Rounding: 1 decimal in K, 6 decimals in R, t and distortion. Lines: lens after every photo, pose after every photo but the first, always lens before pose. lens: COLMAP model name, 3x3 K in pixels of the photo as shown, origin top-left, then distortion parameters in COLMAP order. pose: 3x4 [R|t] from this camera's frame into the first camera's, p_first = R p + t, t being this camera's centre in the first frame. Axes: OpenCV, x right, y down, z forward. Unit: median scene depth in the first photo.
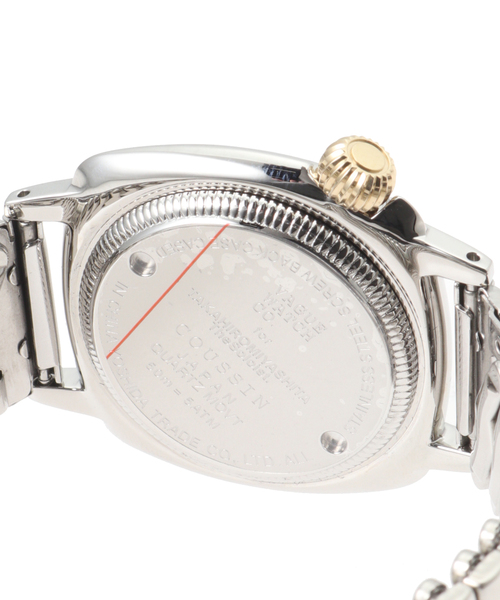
lens RADIAL K [[2227.2, 0, 250.0], [0, 2227.2, 300.0], [0, 0, 1]] dist [0.067354, 0.780624]
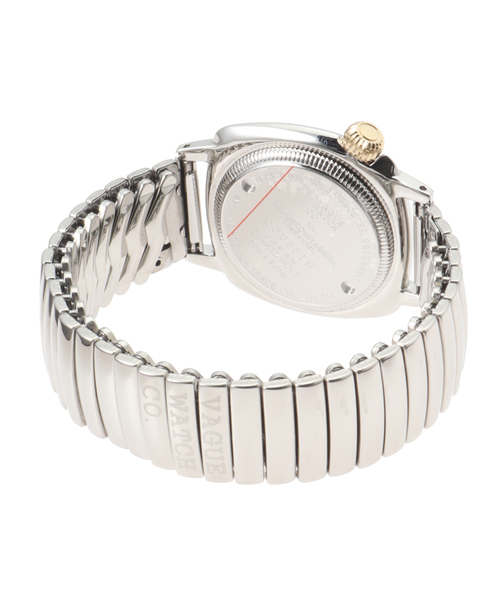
lens RADIAL K [[1478.2, 0, 250.0], [0, 1478.2, 300.0], [0, 0, 1]] dist [-0.030657, -0.092360]
pose [[0.997584, 0.045808, -0.052230, 0.021857], [-0.043271, 0.997875, 0.048714, 0.018786], [0.054351, -0.046336, 0.997446, -0.236843]]
